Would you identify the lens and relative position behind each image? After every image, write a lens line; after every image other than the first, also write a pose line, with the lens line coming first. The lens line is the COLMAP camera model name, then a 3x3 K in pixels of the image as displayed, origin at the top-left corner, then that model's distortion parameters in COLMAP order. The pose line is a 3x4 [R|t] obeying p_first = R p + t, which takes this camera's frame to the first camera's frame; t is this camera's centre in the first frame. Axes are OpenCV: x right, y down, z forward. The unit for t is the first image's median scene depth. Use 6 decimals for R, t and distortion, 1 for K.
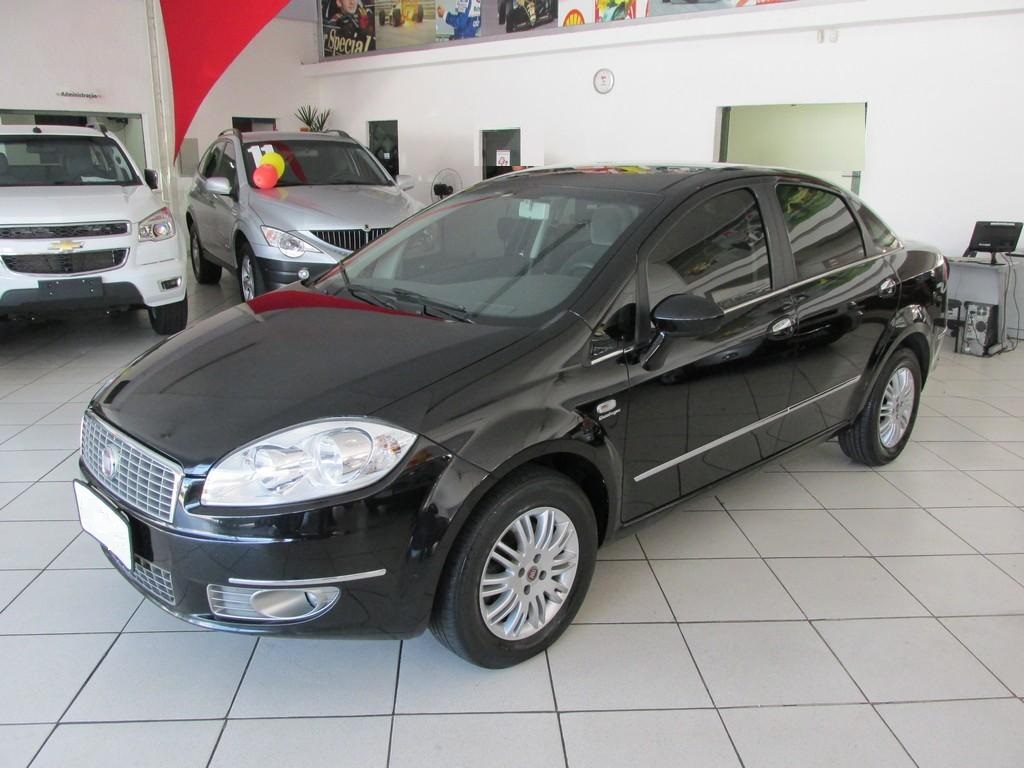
lens RADIAL K [[866.4, 0, 512.0], [0, 866.4, 384.0], [0, 0, 1]] dist [-0.055710, 0.008409]
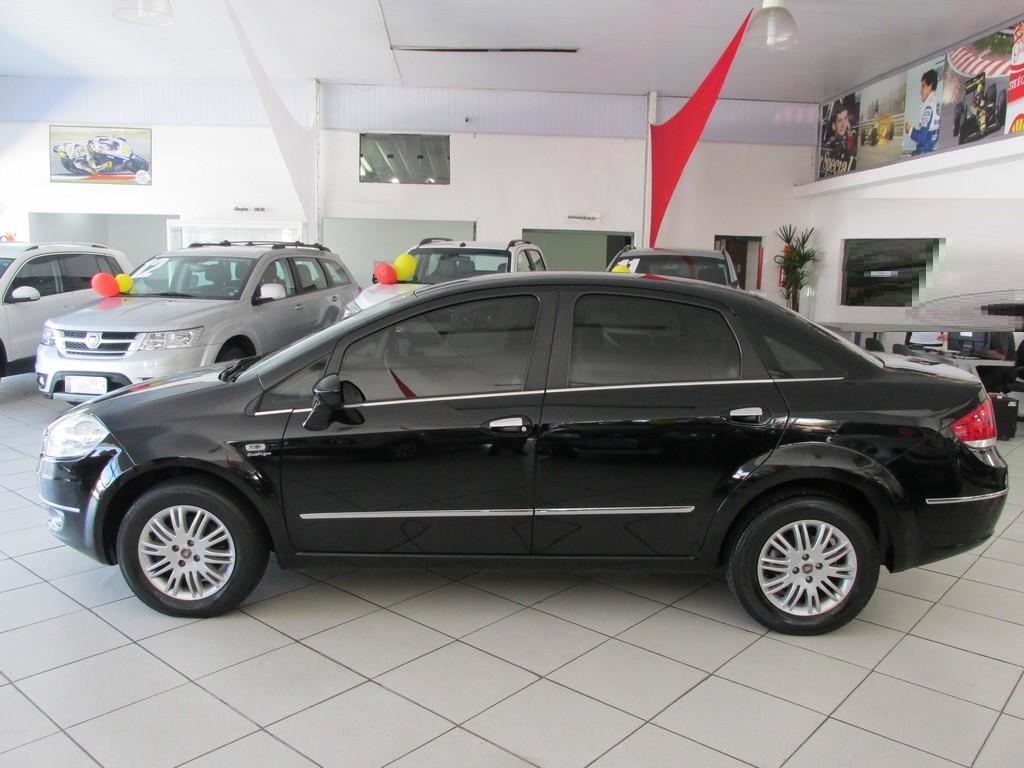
lens RADIAL K [[866.4, 0, 512.0], [0, 866.4, 384.0], [0, 0, 1]] dist [-0.055710, 0.008409]
pose [[0.720268, 0.102937, -0.686016, 0.289533], [-0.192488, 0.979752, -0.055087, -0.016188], [0.666455, 0.171727, 0.725498, 0.064596]]
